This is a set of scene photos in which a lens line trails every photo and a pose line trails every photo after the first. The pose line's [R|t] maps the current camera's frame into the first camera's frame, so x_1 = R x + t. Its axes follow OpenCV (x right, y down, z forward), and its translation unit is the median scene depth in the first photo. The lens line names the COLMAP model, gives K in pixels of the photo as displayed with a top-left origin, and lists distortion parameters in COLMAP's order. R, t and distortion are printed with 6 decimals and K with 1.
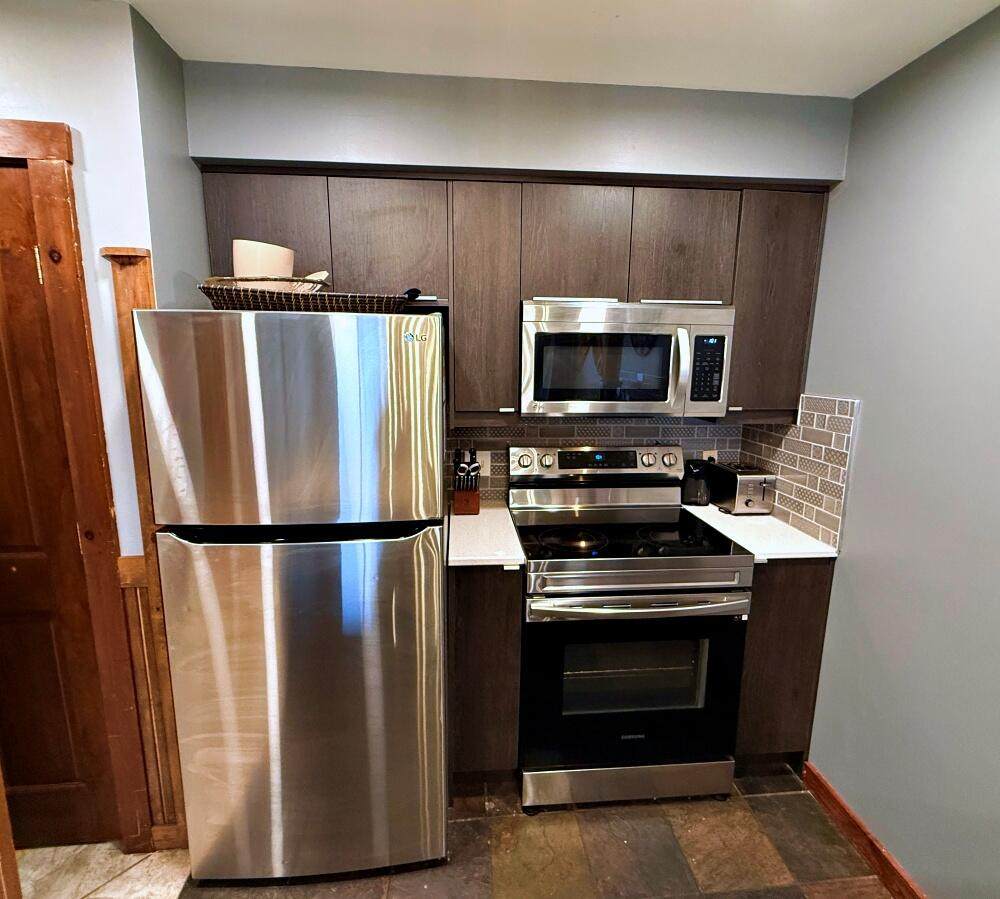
lens RADIAL K [[497.2, 0, 499.4], [0, 497.2, 442.4], [0, 0, 1]] dist [-0.001024, -0.000111]
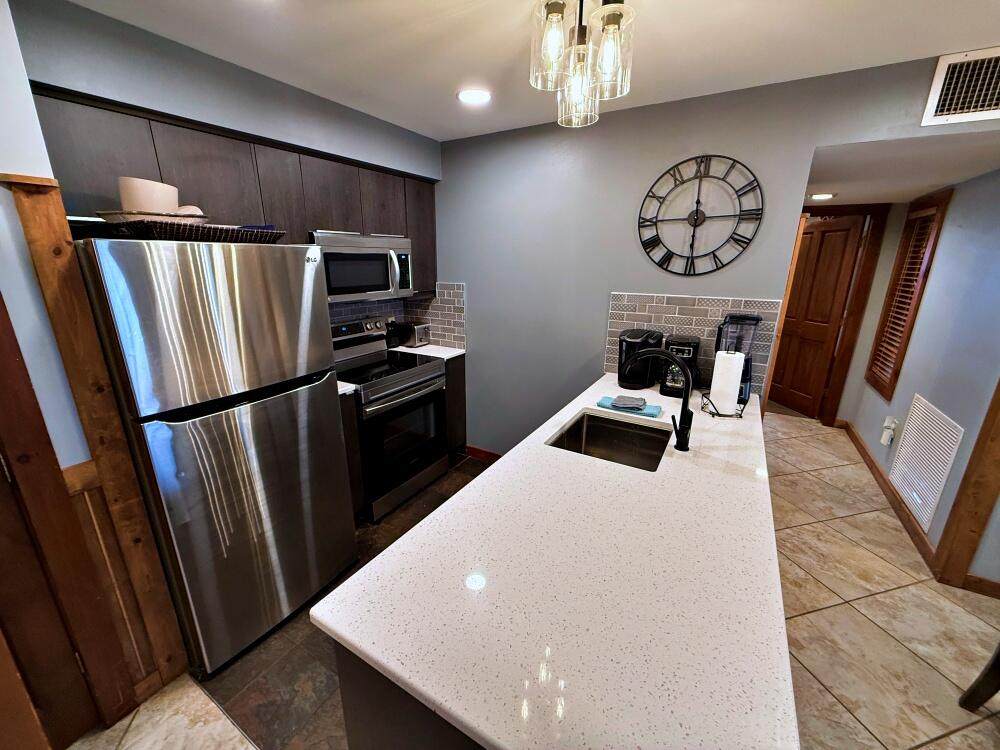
lens RADIAL K [[399.1, 0, 500.0], [0, 399.1, 375.0], [0, 0, 1]] dist [-0.000232, -0.000418]
pose [[0.580281, -0.236258, 0.779395, -0.678223], [0.140551, 0.971690, 0.189904, -0.000040], [-0.802197, -0.000653, 0.597059, -0.228870]]
